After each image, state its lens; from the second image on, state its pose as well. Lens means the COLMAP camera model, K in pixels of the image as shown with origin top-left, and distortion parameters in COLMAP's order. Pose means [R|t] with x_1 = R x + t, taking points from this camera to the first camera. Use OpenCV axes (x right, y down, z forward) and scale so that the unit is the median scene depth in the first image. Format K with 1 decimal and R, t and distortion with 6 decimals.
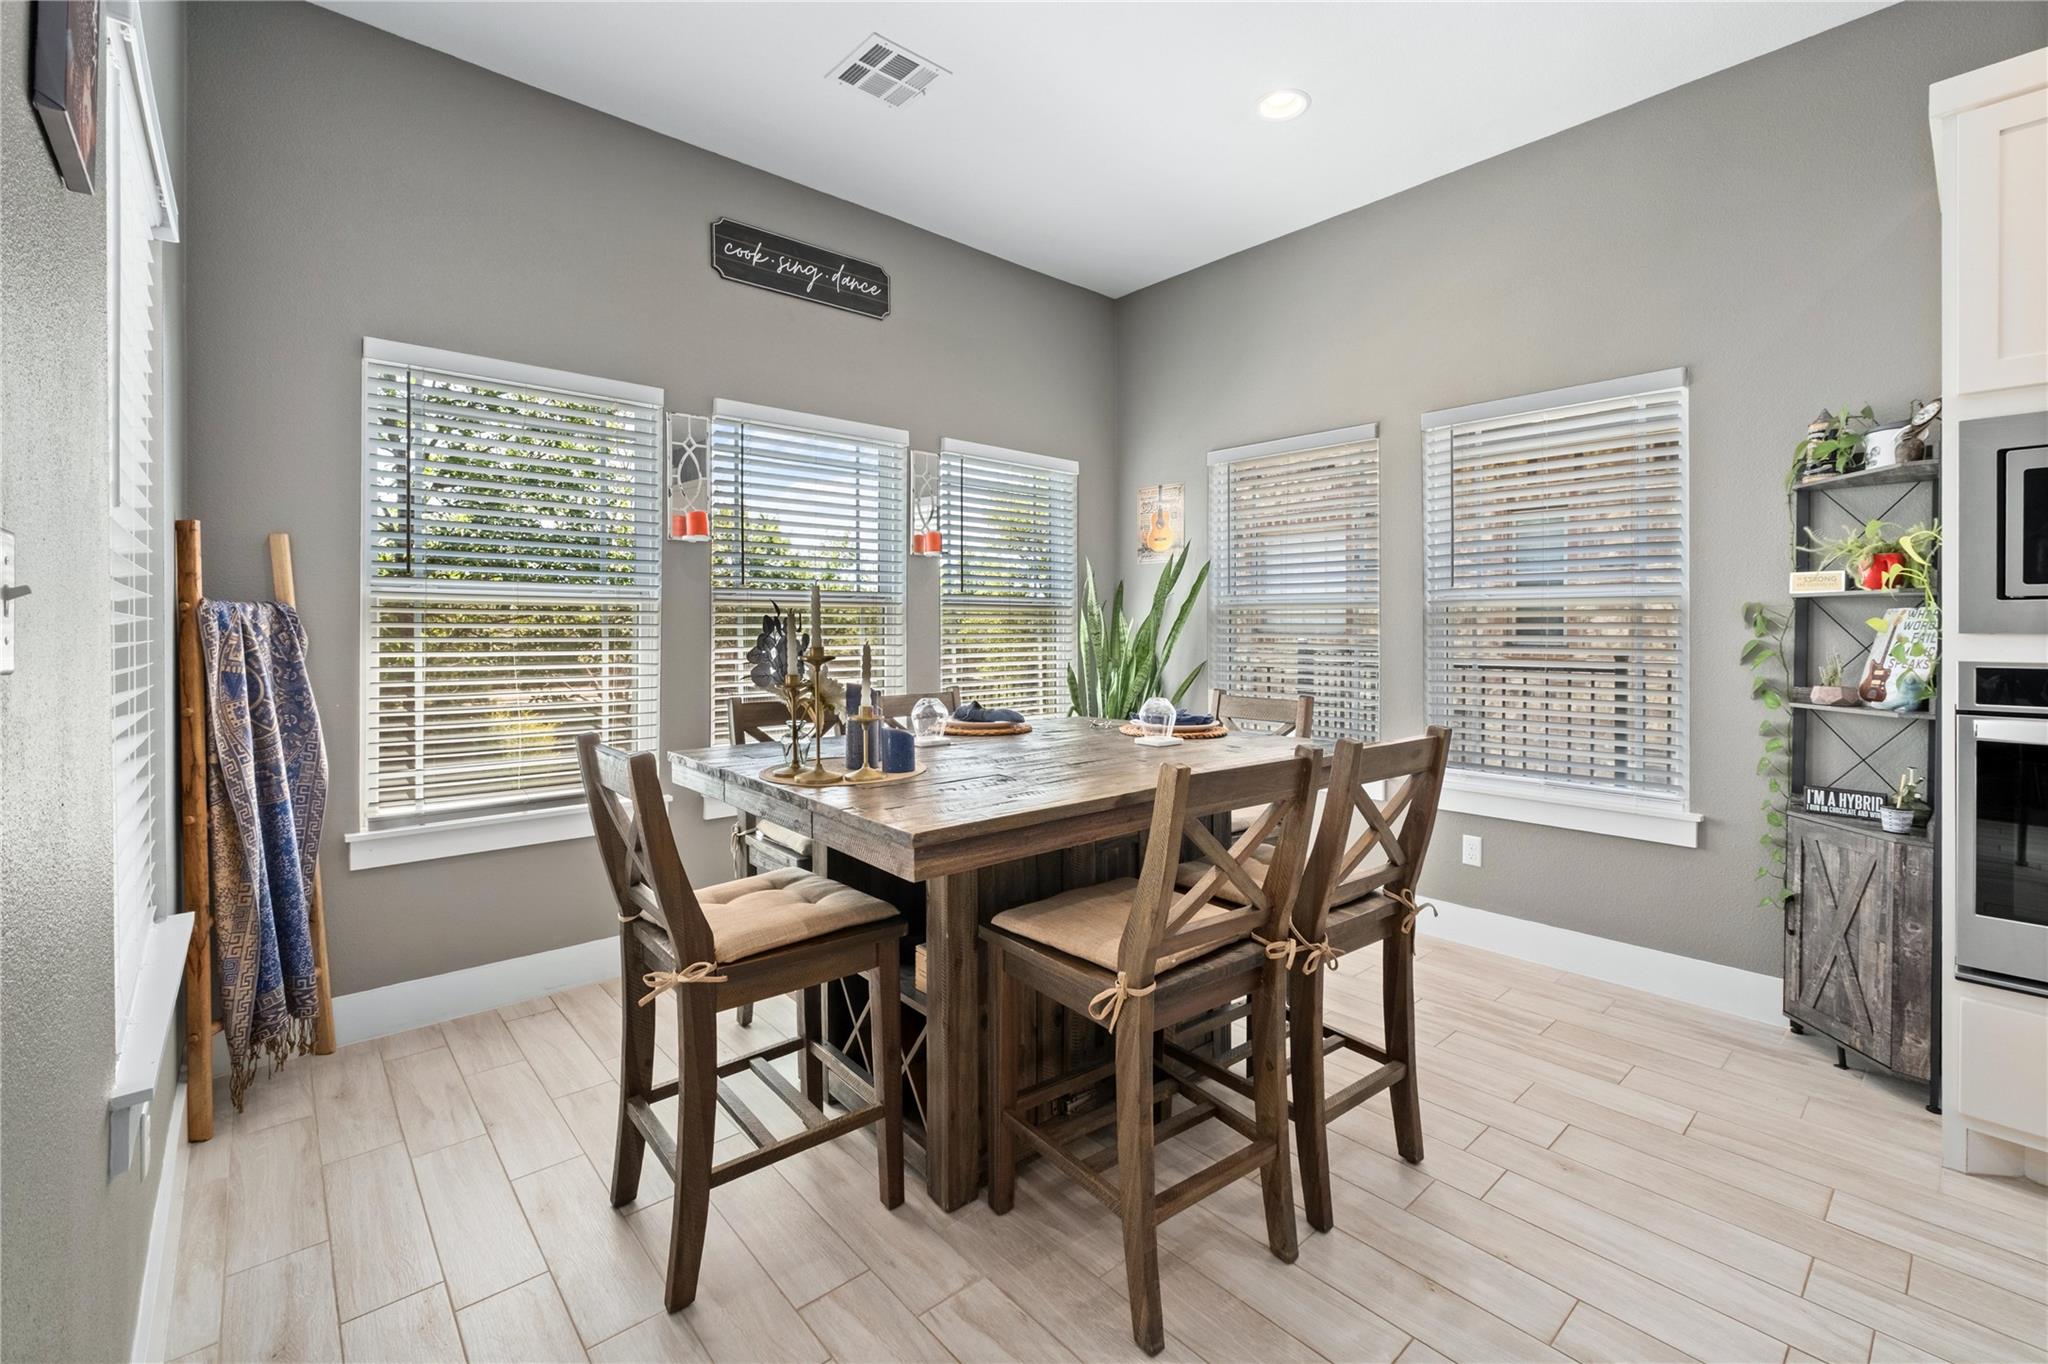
lens RADIAL K [[855.0, 0, 1017.8], [0, 855.0, 628.0], [0, 0, 1]] dist [-0.017946, 0.004583]
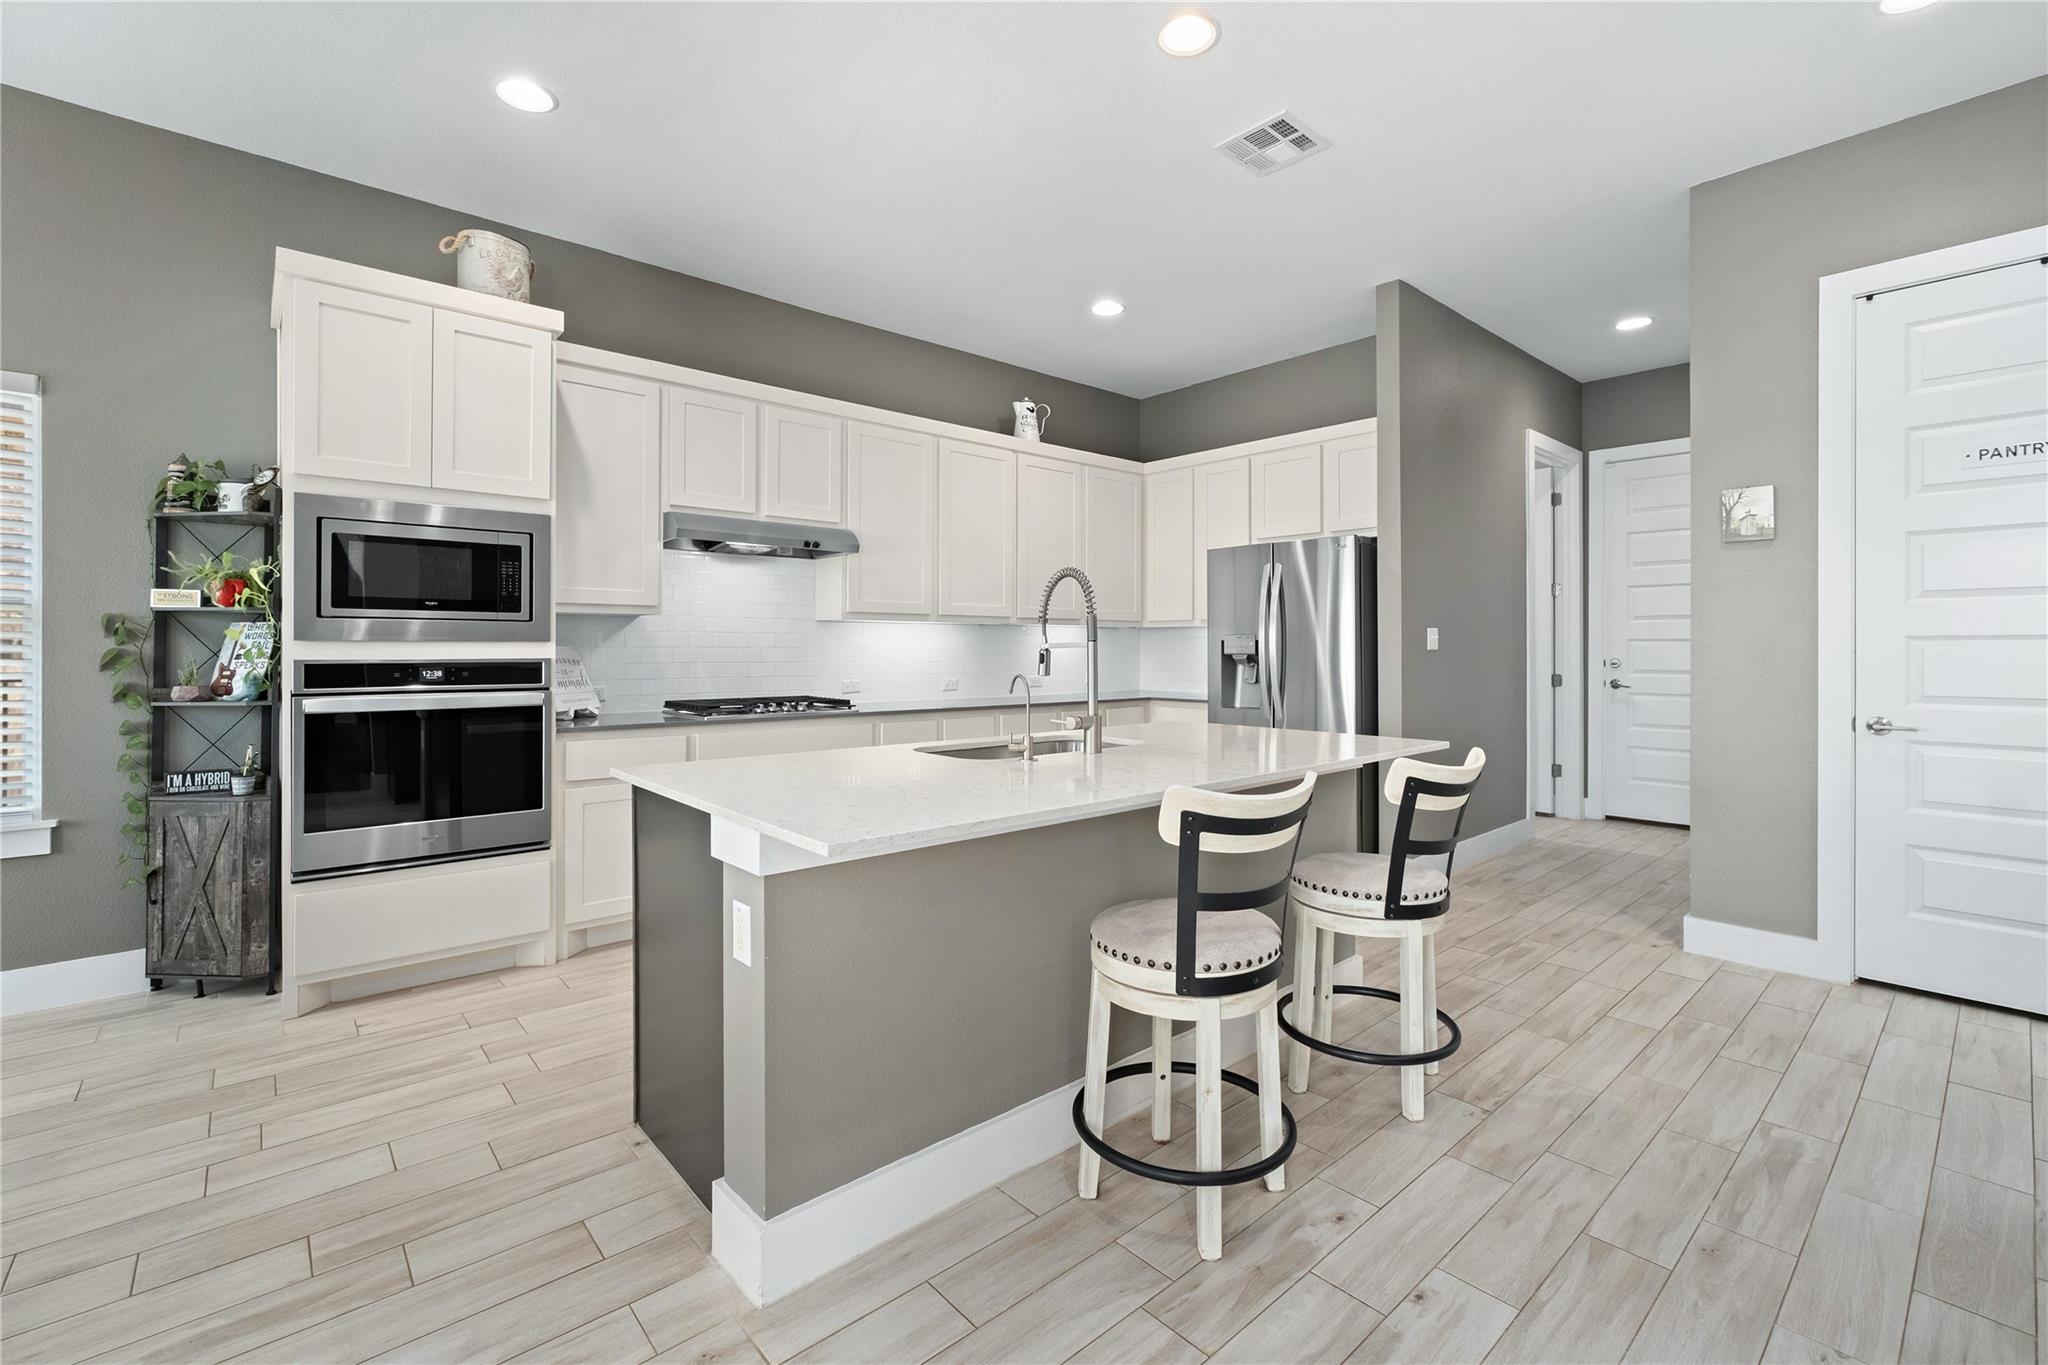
lens RADIAL K [[896.4, 0, 1025.8], [0, 896.4, 648.2], [0, 0, 1]] dist [0.012713, 0.000108]
pose [[-0.004769, -0.001557, 0.999987, -0.338802], [-0.000099, 0.999999, 0.001556, 0.013759], [-0.999989, -0.000091, -0.004769, -0.189031]]
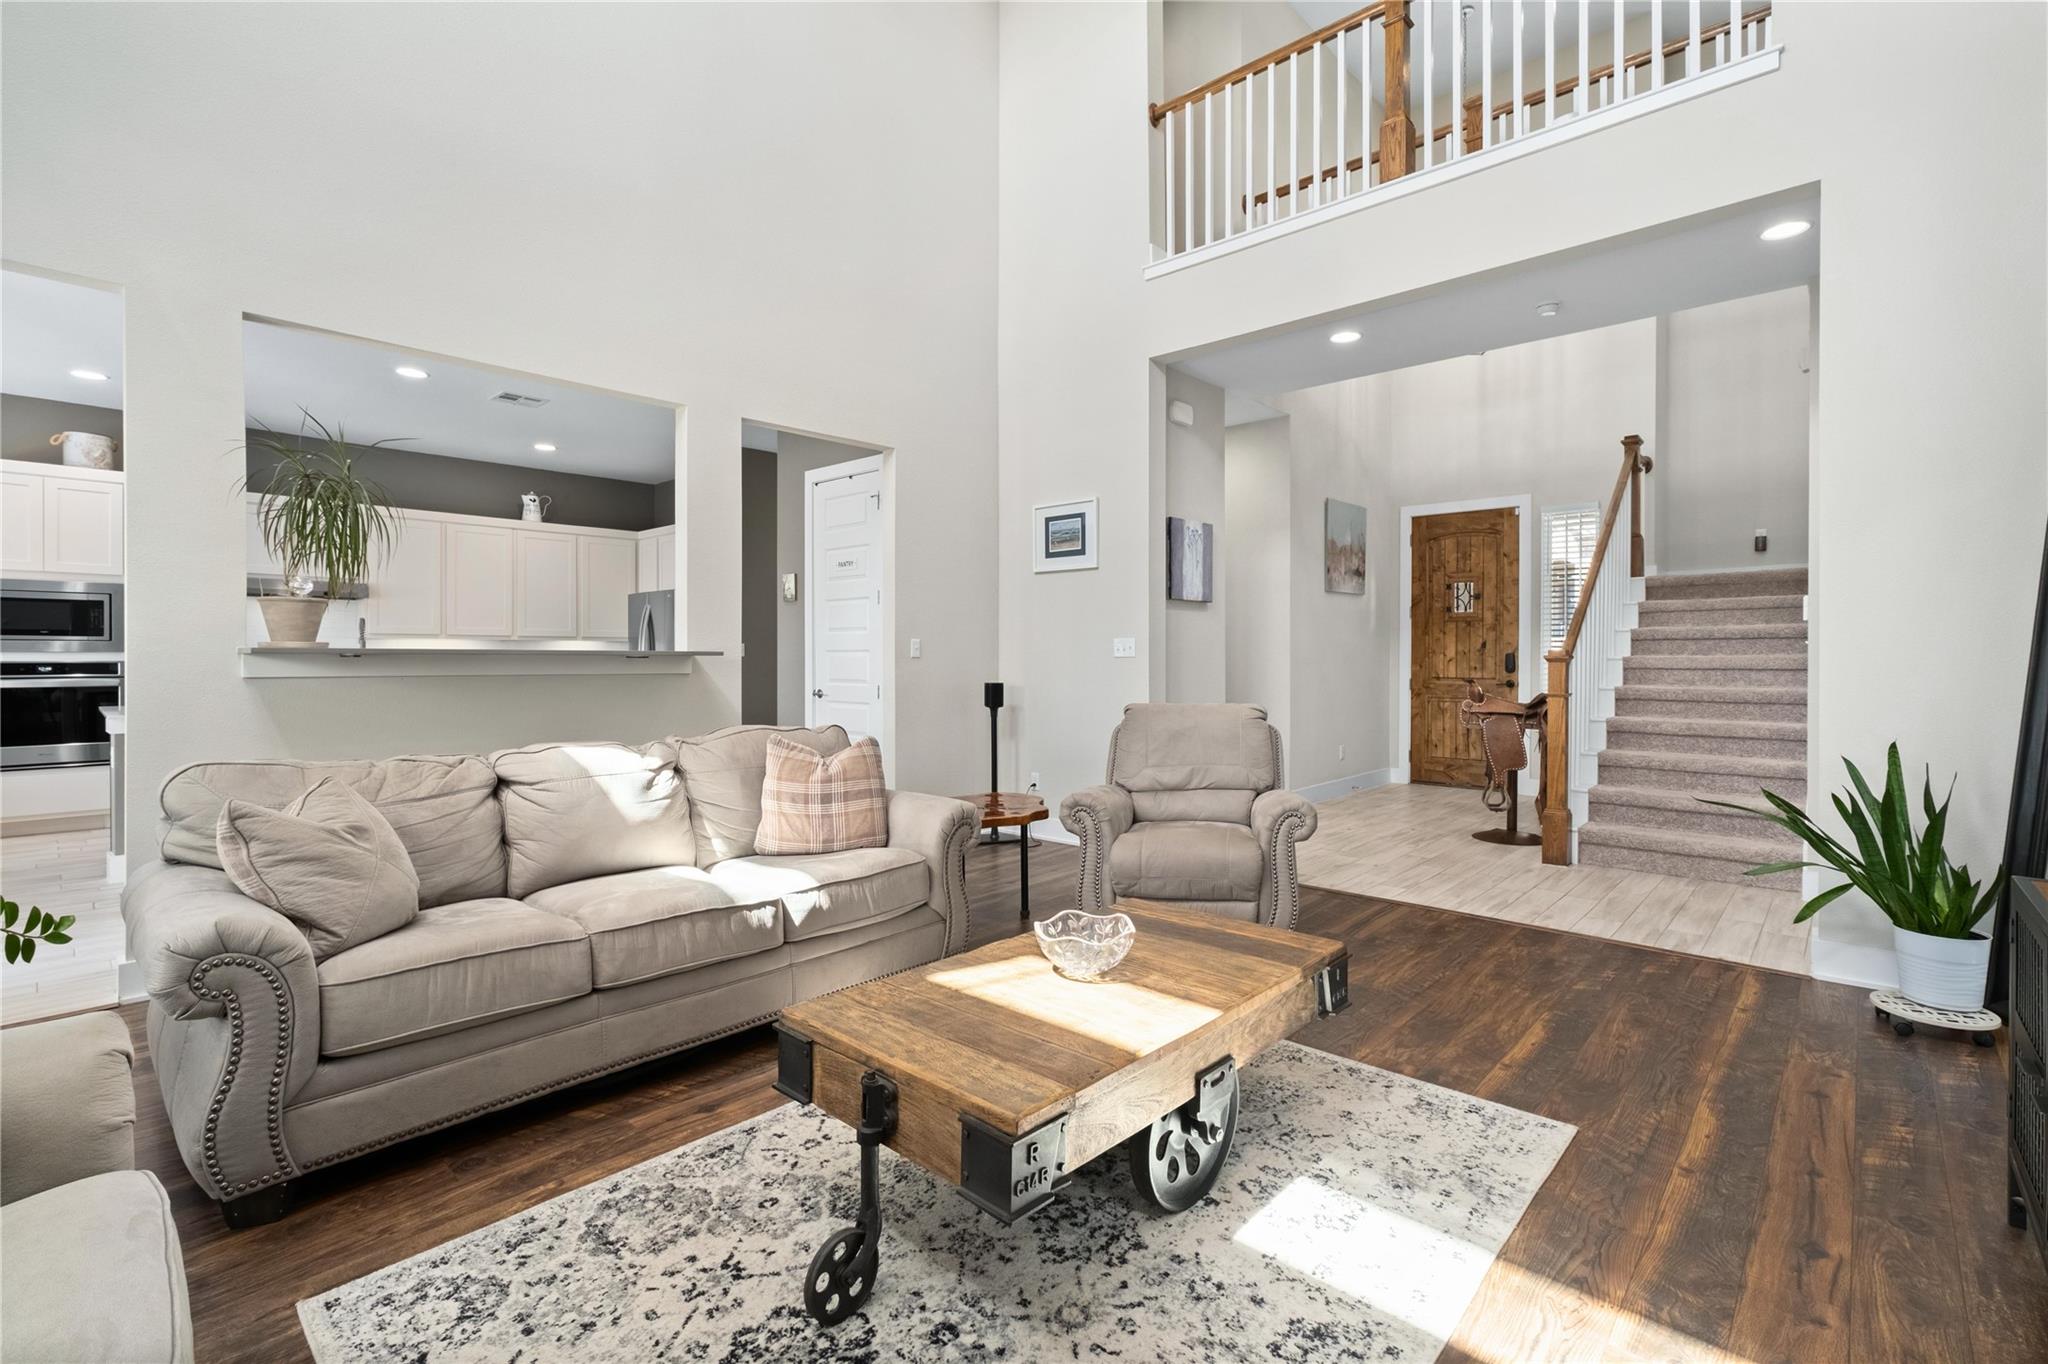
lens RADIAL K [[911.7, 0, 1024.0], [0, 911.7, 682.0], [0, 0, 1]] dist [0.001015, 0.000758]
pose [[-0.099706, -0.029155, 0.994590, -1.851498], [-0.000072, 0.999571, 0.029294, 0.014679], [-0.995017, 0.002849, -0.099665, -1.807501]]
